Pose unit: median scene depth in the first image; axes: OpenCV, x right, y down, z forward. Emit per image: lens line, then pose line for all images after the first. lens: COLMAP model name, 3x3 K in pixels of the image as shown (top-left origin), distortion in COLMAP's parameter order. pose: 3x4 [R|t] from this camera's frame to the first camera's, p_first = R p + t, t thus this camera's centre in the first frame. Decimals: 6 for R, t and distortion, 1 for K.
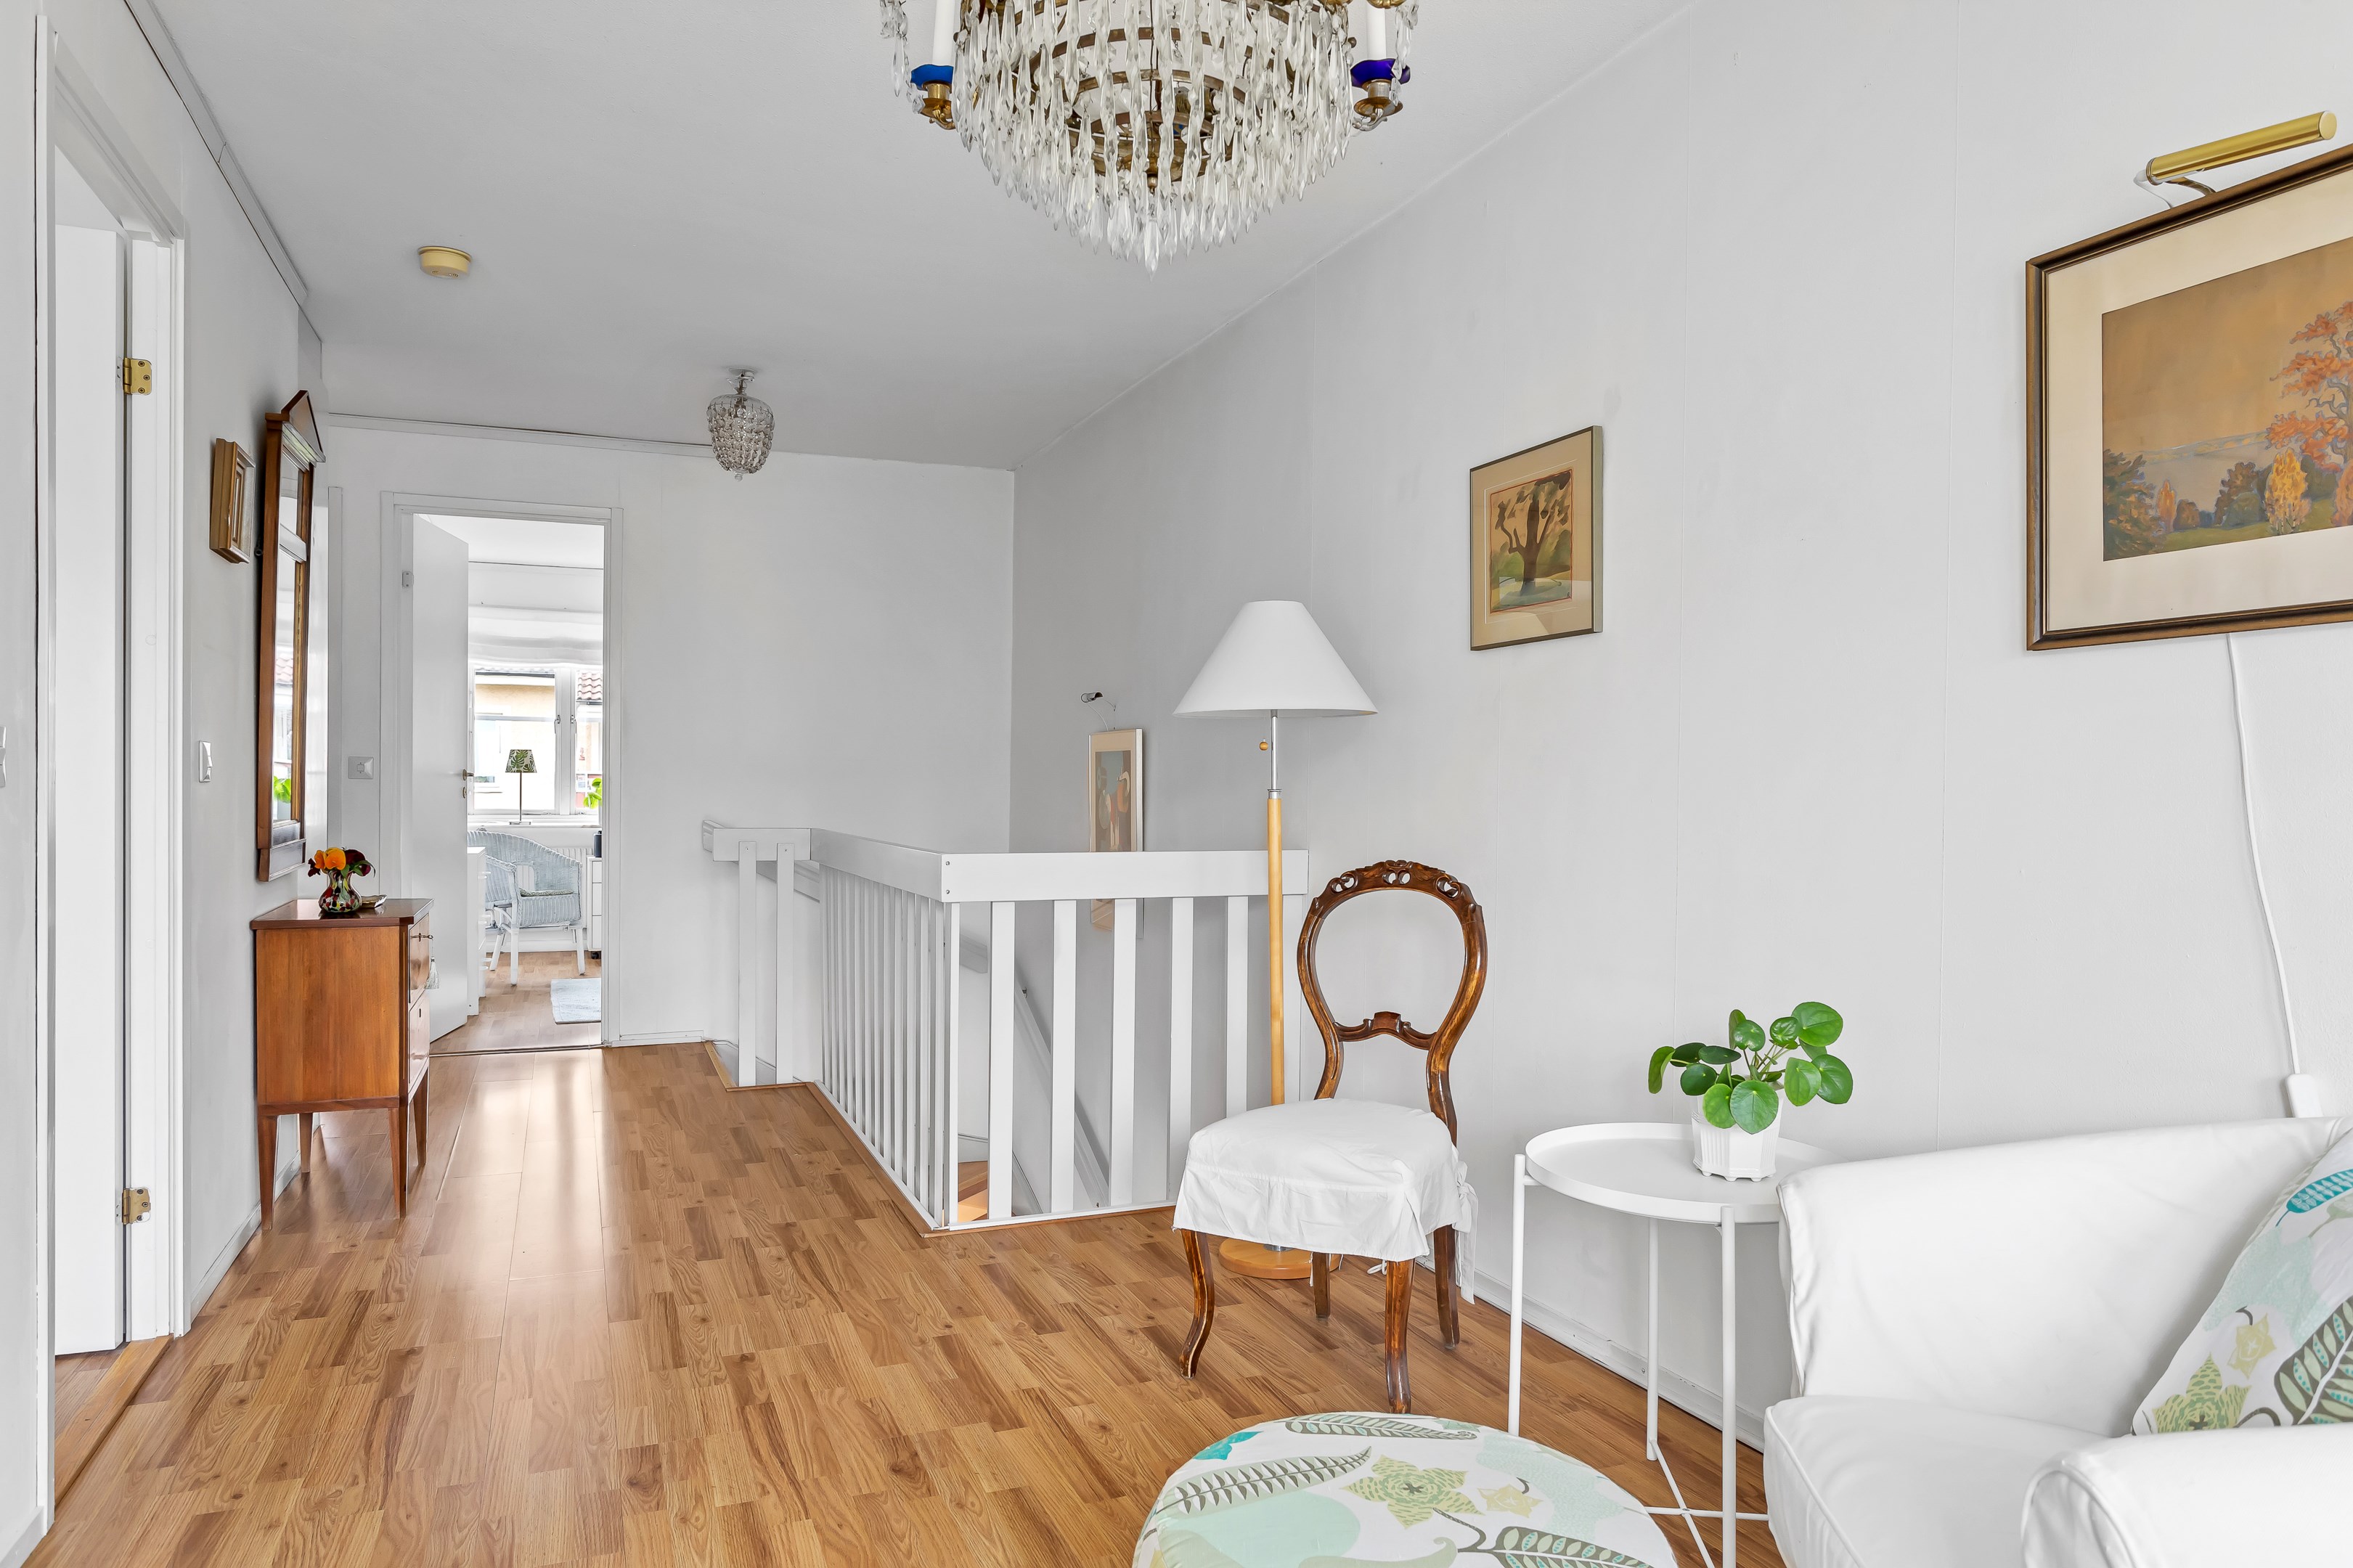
lens RADIAL K [[1436.1, 0, 1167.1], [0, 1436.1, 772.3], [0, 0, 1]] dist [-0.000945, 0.002114]
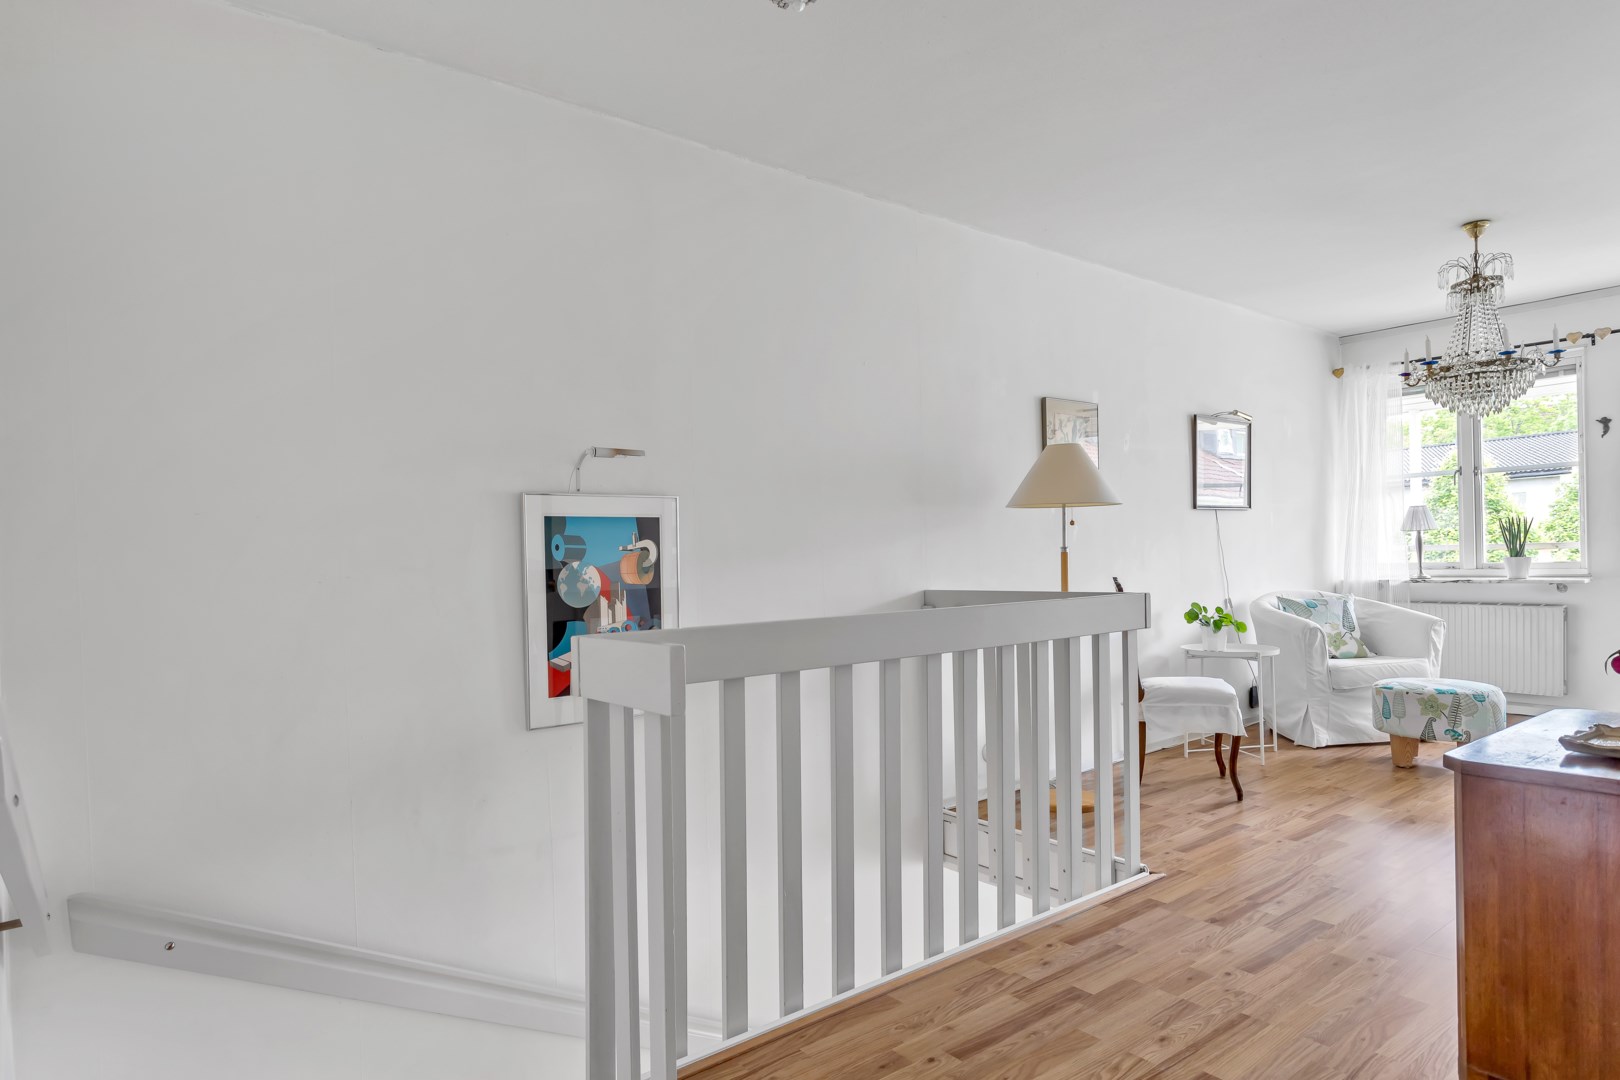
lens RADIAL K [[899.8, 0, 808.5], [0, 899.8, 571.8], [0, 0, 1]] dist [0.002202, 0.003246]
pose [[-0.257451, -0.007342, 0.966264, -1.058540], [0.019850, 0.999720, 0.012885, 0.025293], [-0.966088, 0.022498, -0.257233, 1.809422]]
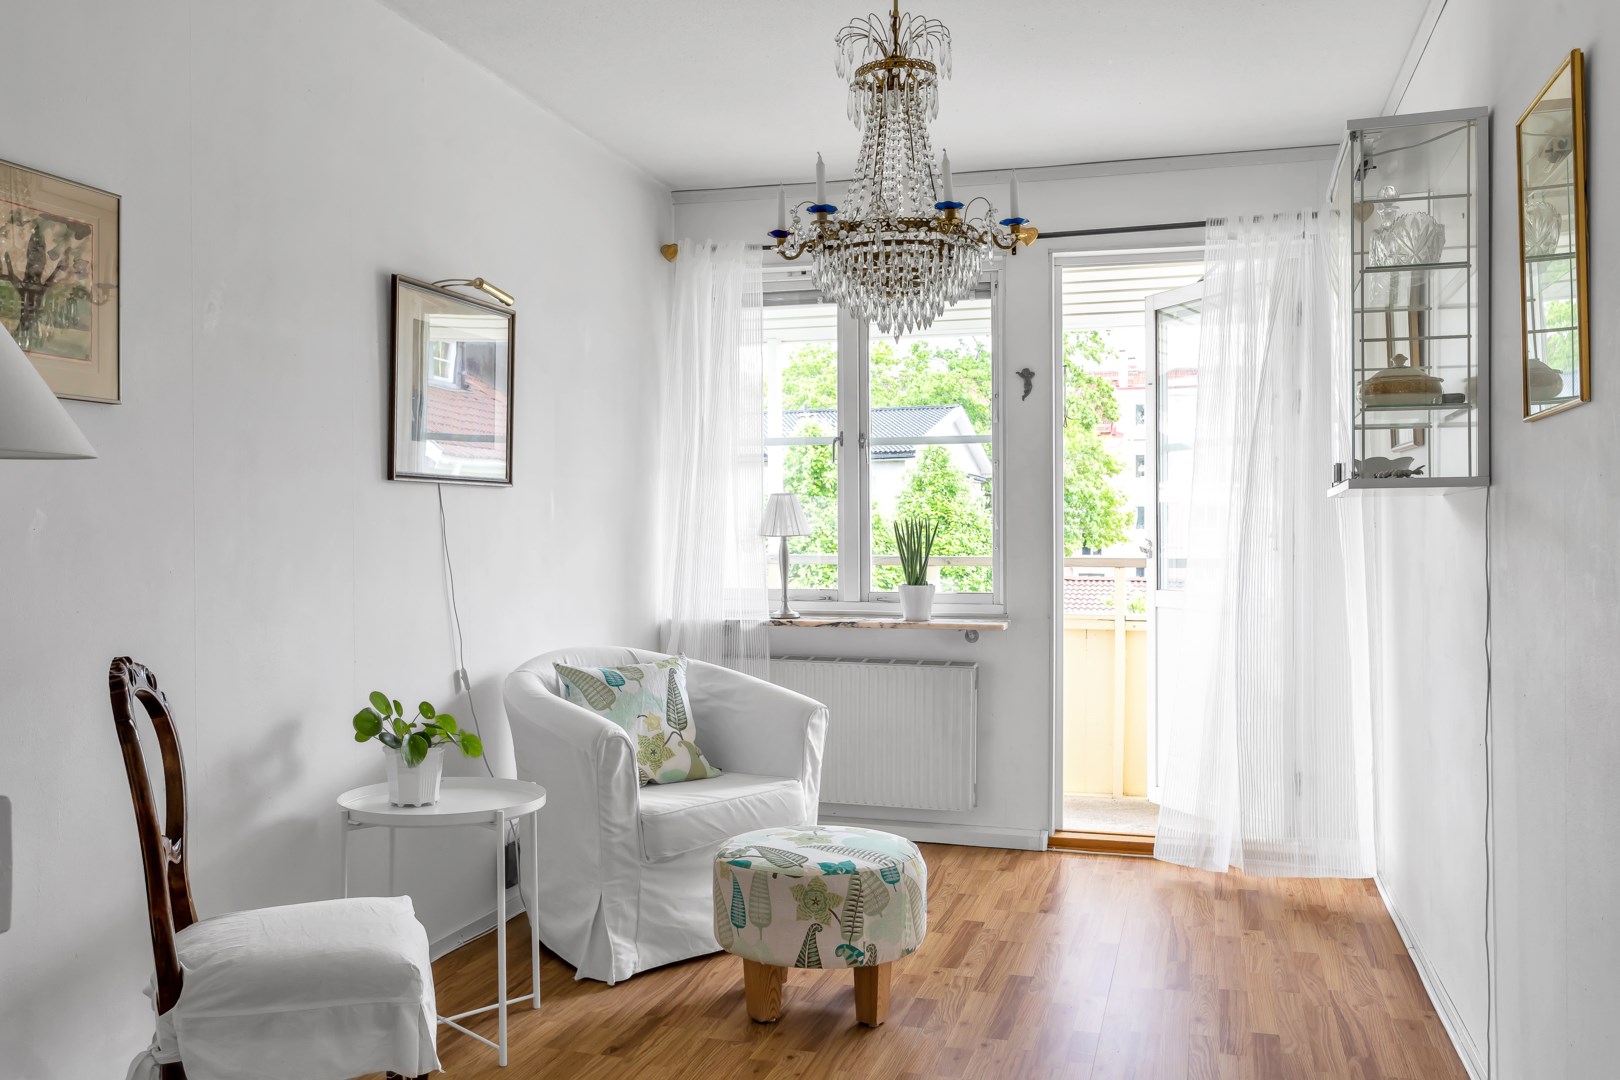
lens RADIAL K [[1361.6, 0, 810.0], [0, 1361.6, 540.0], [0, 0, 1]] dist [0.000693, -0.002480]
pose [[-0.777979, -0.002739, 0.628284, -0.621984], [-0.004162, 0.999991, -0.000794, -0.006185], [-0.628276, -0.003232, -0.777984, 1.349878]]
